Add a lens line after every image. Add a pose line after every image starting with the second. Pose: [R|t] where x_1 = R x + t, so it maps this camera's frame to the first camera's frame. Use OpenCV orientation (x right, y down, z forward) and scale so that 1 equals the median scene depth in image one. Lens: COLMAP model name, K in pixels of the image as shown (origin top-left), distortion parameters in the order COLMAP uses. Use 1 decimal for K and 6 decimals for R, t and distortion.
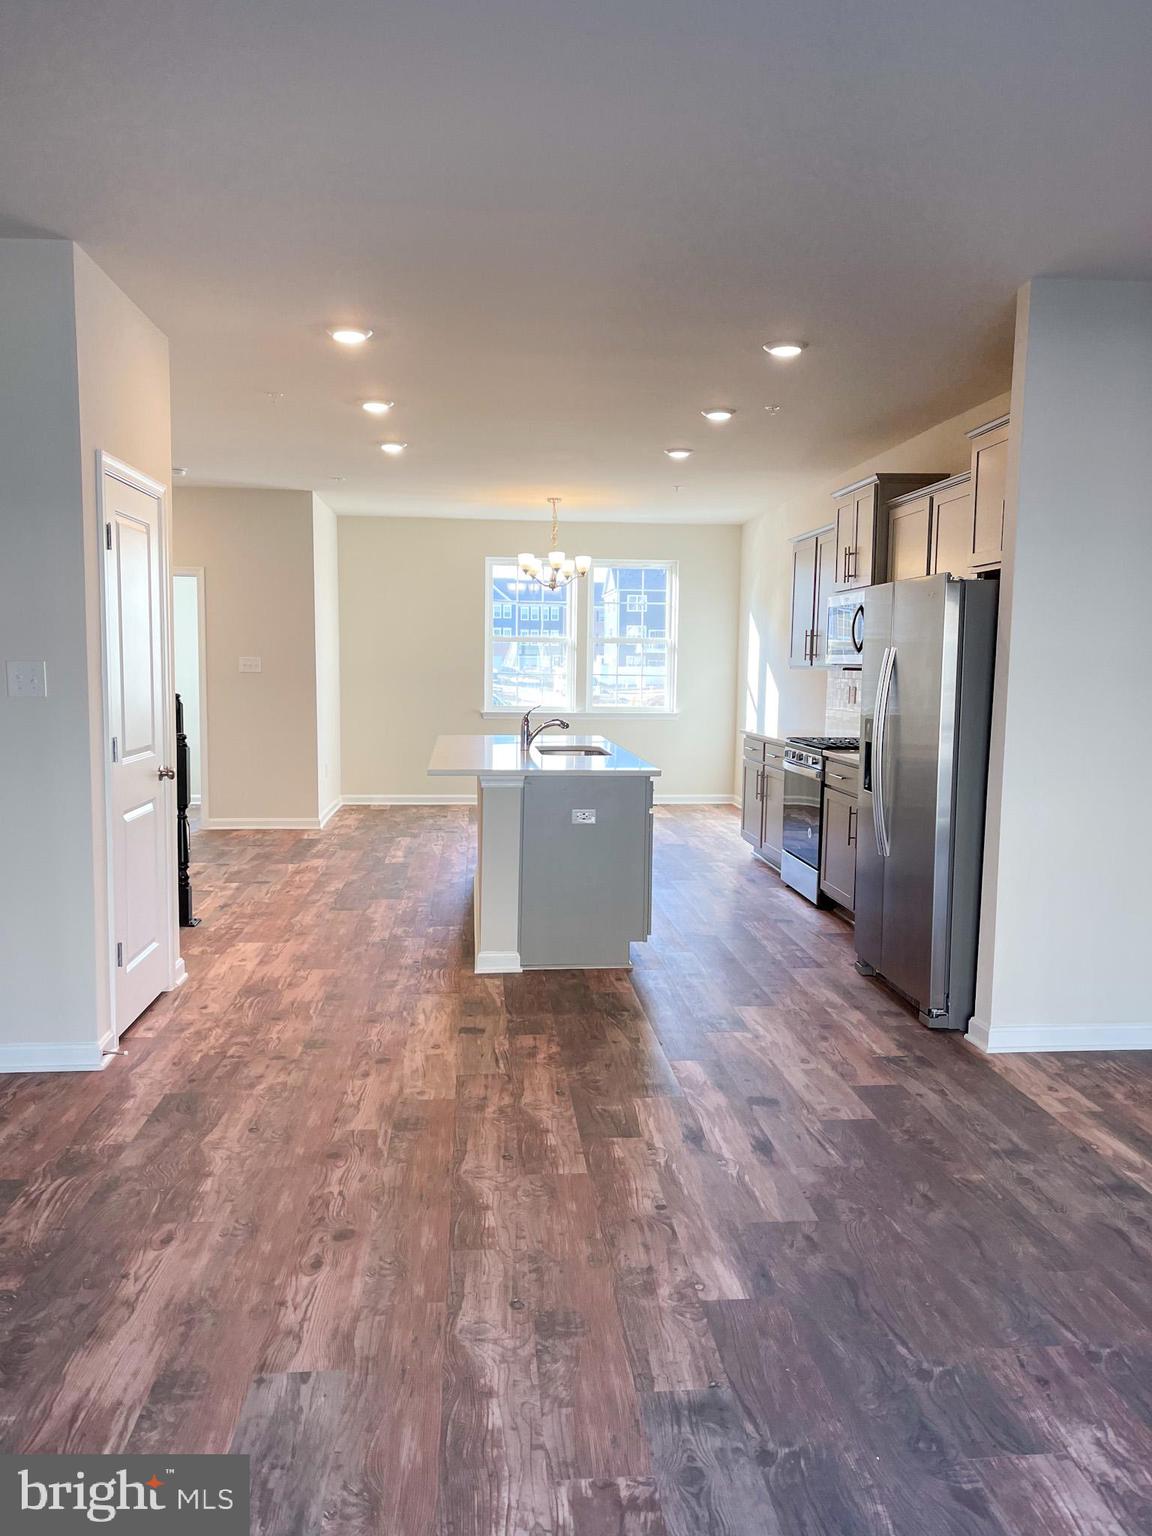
lens RADIAL K [[1172.5, 0, 580.0], [0, 1172.5, 769.1], [0, 0, 1]] dist [0.050726, -0.061422]
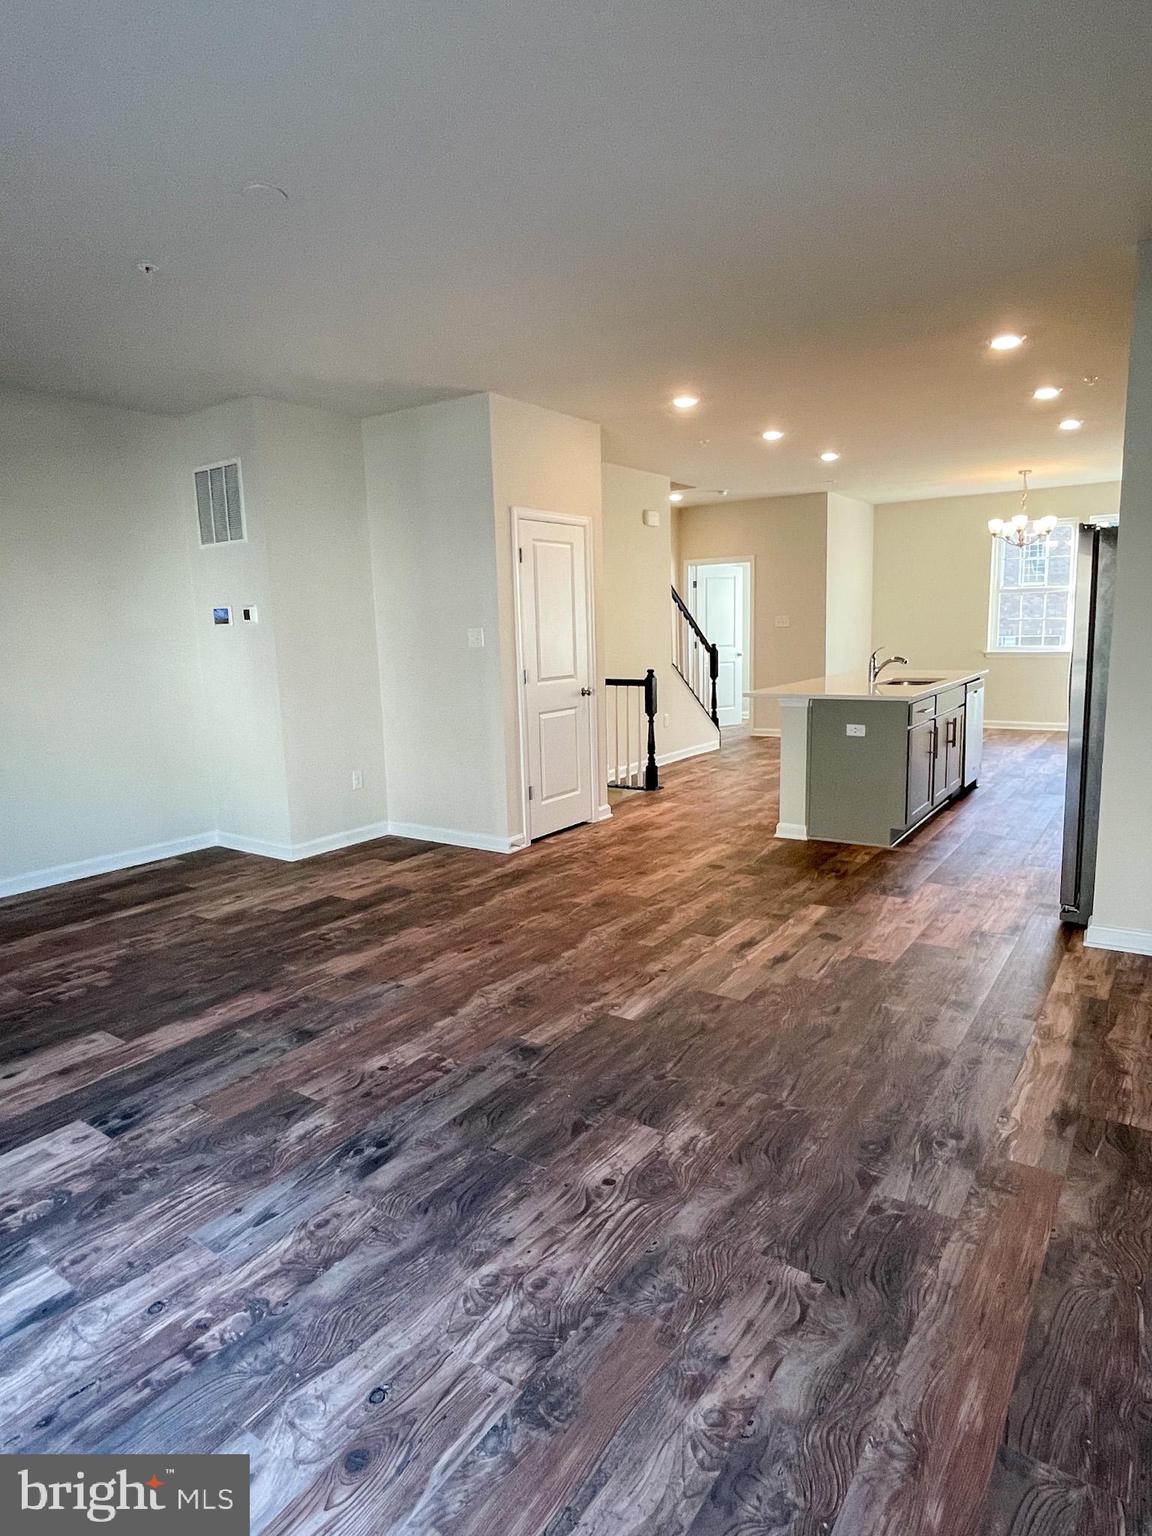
lens RADIAL K [[882.4, 0, 577.7], [0, 882.4, 765.0], [0, 0, 1]] dist [0.008345, 0.003556]
pose [[0.762010, 0.066197, -0.644173, 0.628692], [-0.019050, 0.996622, 0.079881, 0.009358], [0.647285, -0.048598, 0.760698, 0.049523]]
